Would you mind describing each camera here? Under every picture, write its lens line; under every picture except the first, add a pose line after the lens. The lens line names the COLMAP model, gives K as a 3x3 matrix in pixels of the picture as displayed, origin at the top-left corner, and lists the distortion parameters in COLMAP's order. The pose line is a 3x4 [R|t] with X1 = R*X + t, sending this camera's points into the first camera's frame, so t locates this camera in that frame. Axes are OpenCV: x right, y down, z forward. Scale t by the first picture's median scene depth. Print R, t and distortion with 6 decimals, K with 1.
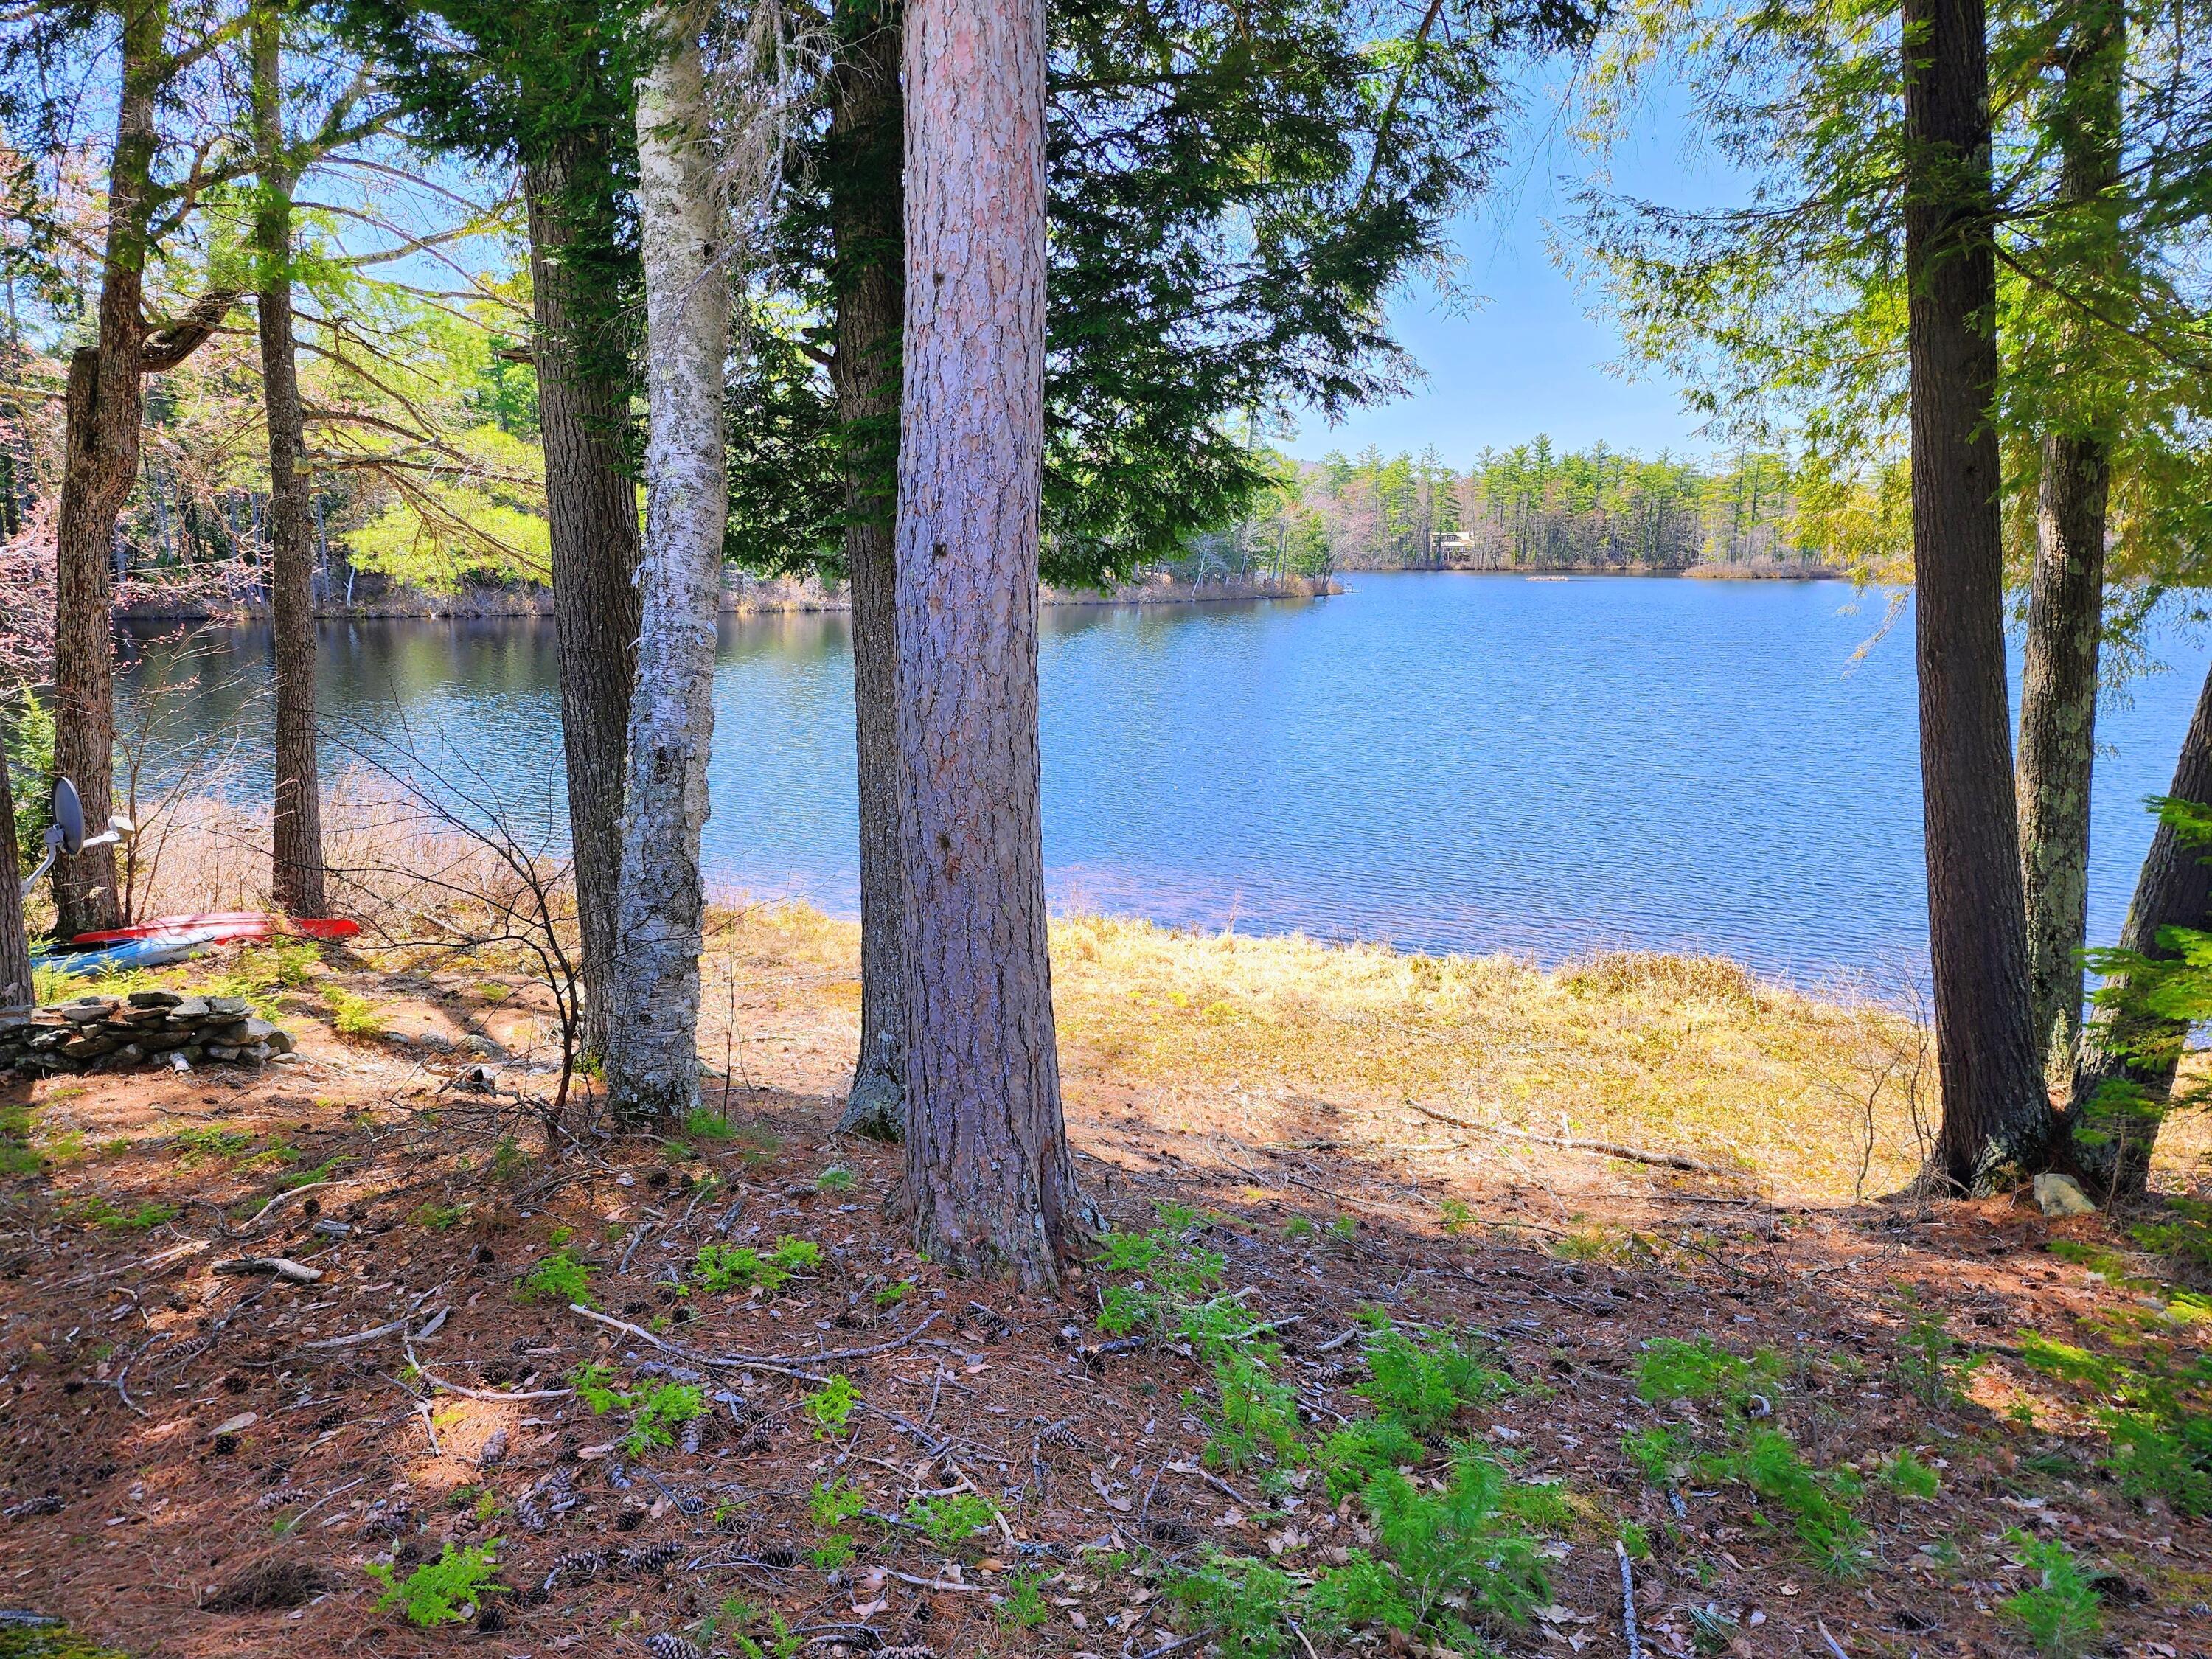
lens RADIAL K [[1537.0, 0, 1106.0], [0, 1537.0, 829.5], [0, 0, 1]] dist [0.067126, -0.001135]
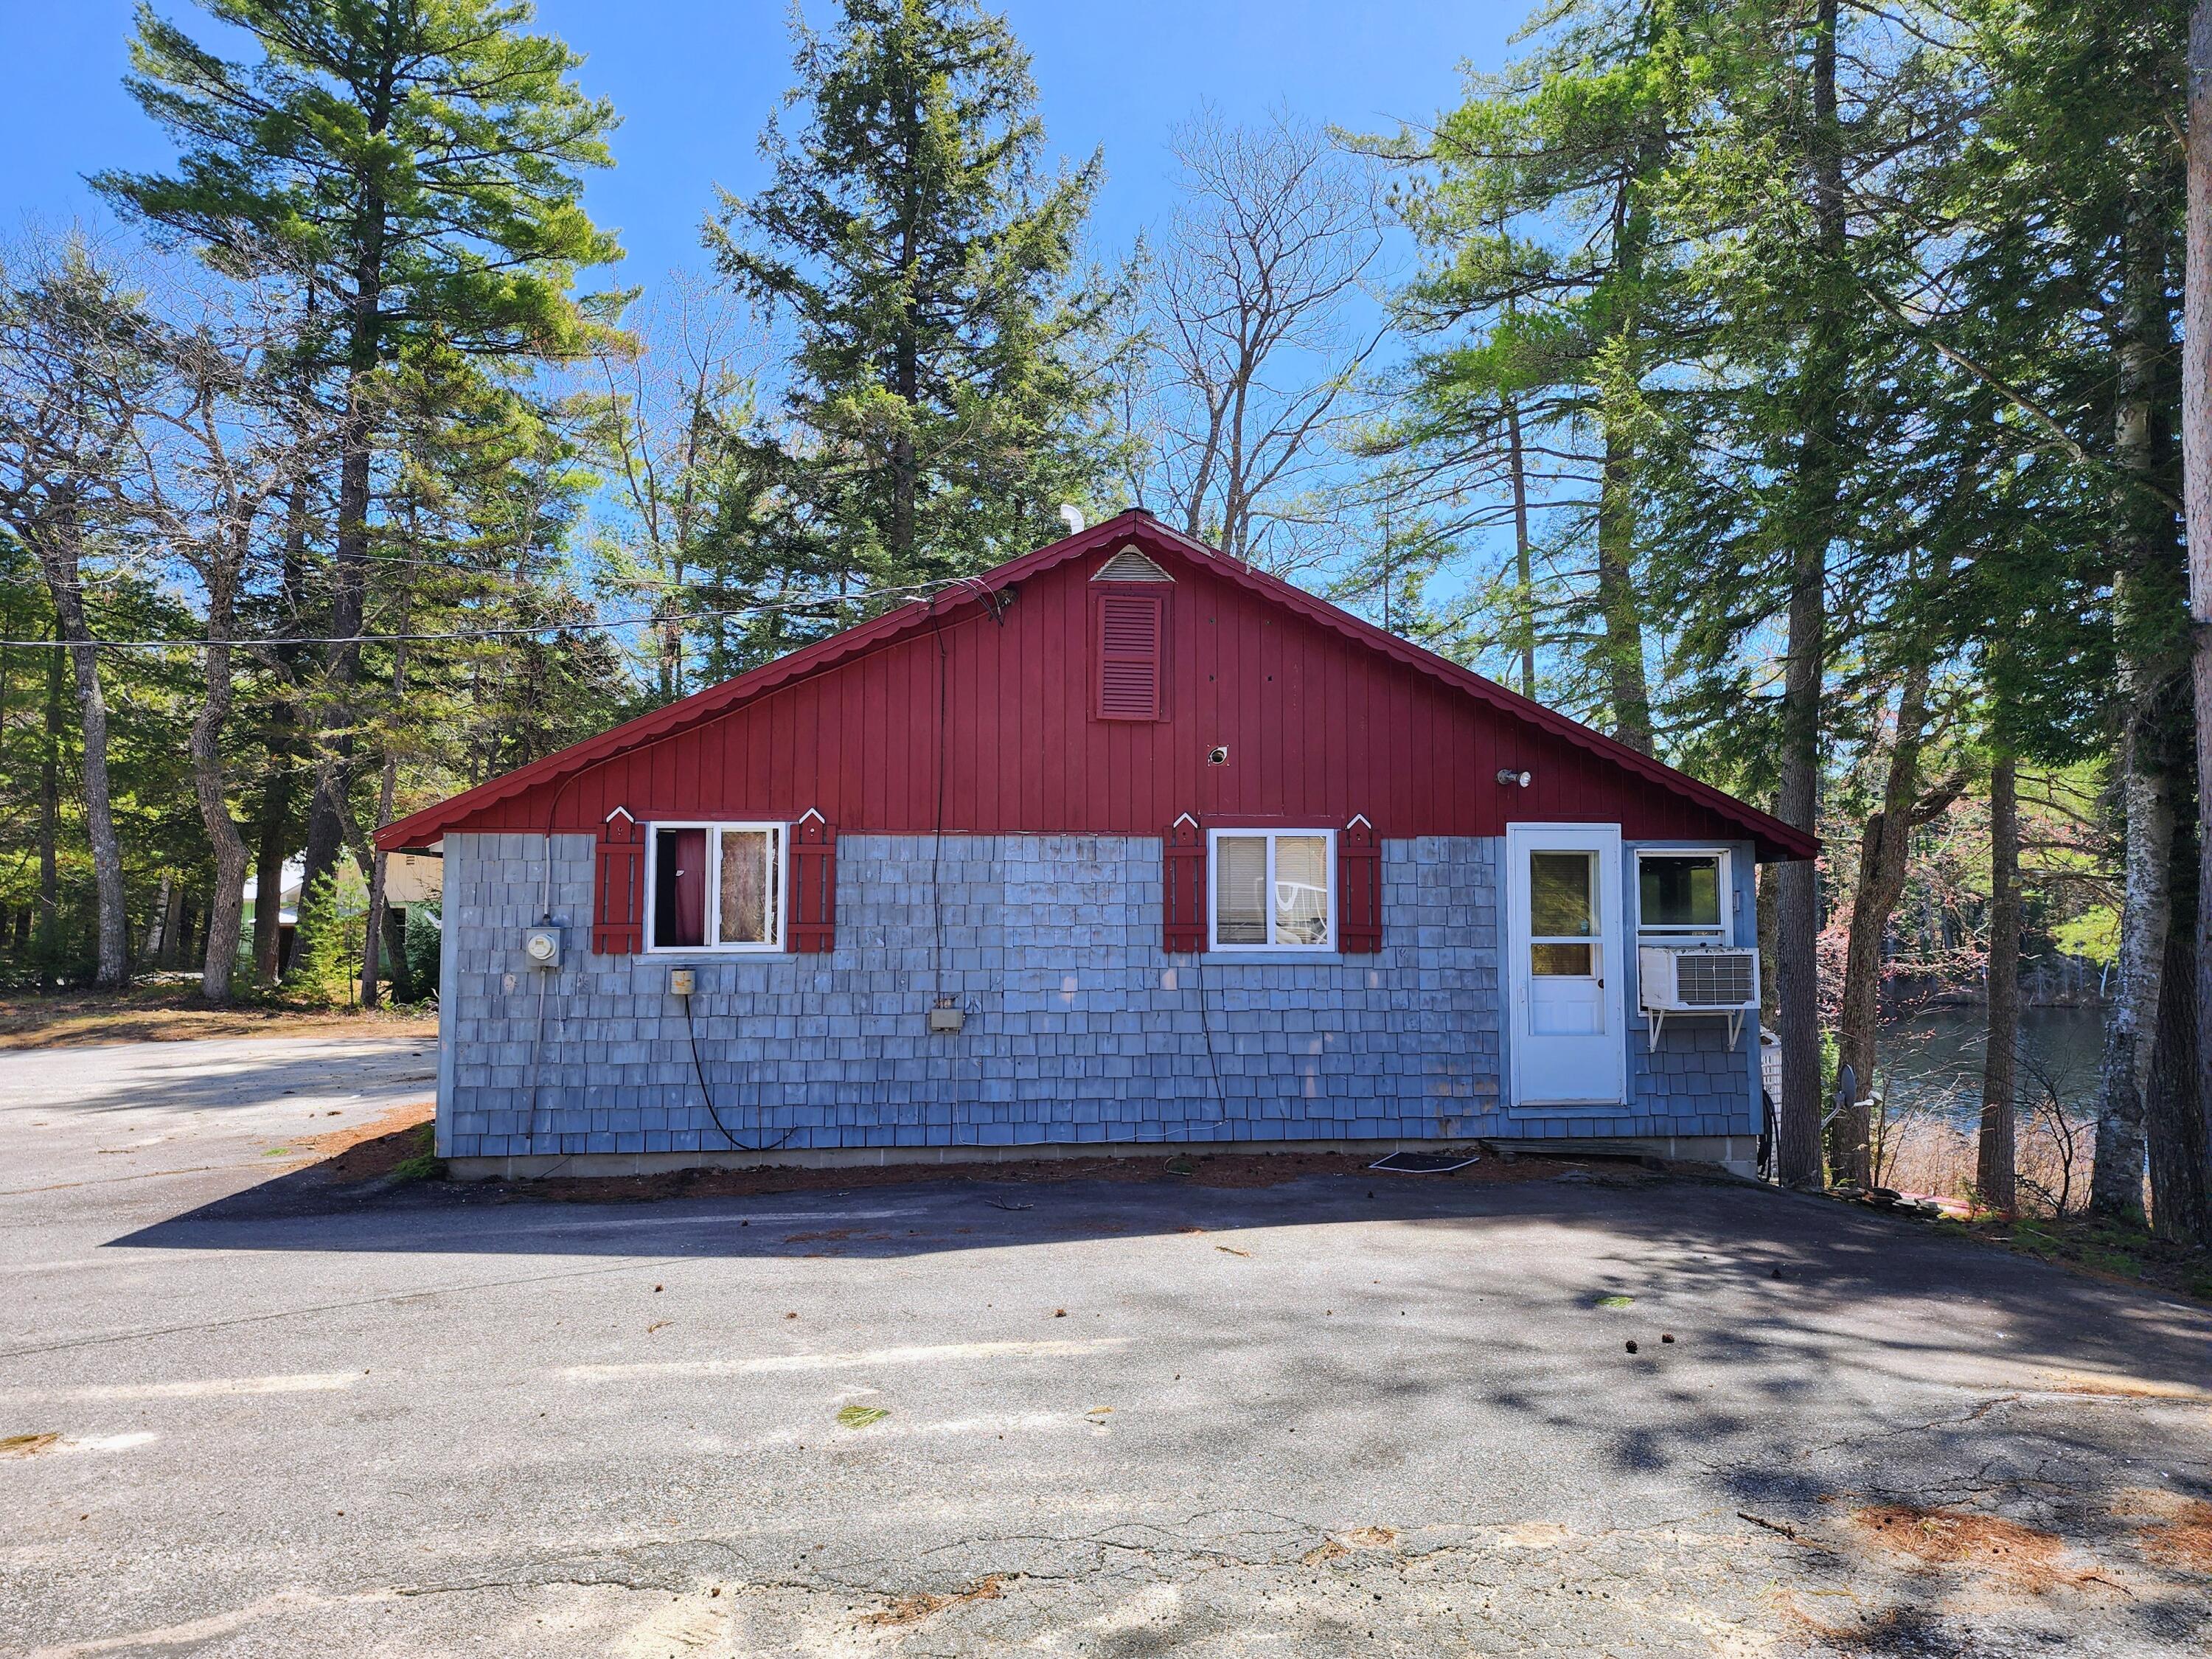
lens RADIAL K [[1477.2, 0, 1102.9], [0, 1477.2, 836.6], [0, 0, 1]] dist [0.126417, -0.127090]
pose [[0.514477, -0.058417, -0.855512, 0.229340], [-0.150089, 0.976141, -0.156912, 0.064042], [0.844267, 0.209130, 0.493435, -0.360665]]
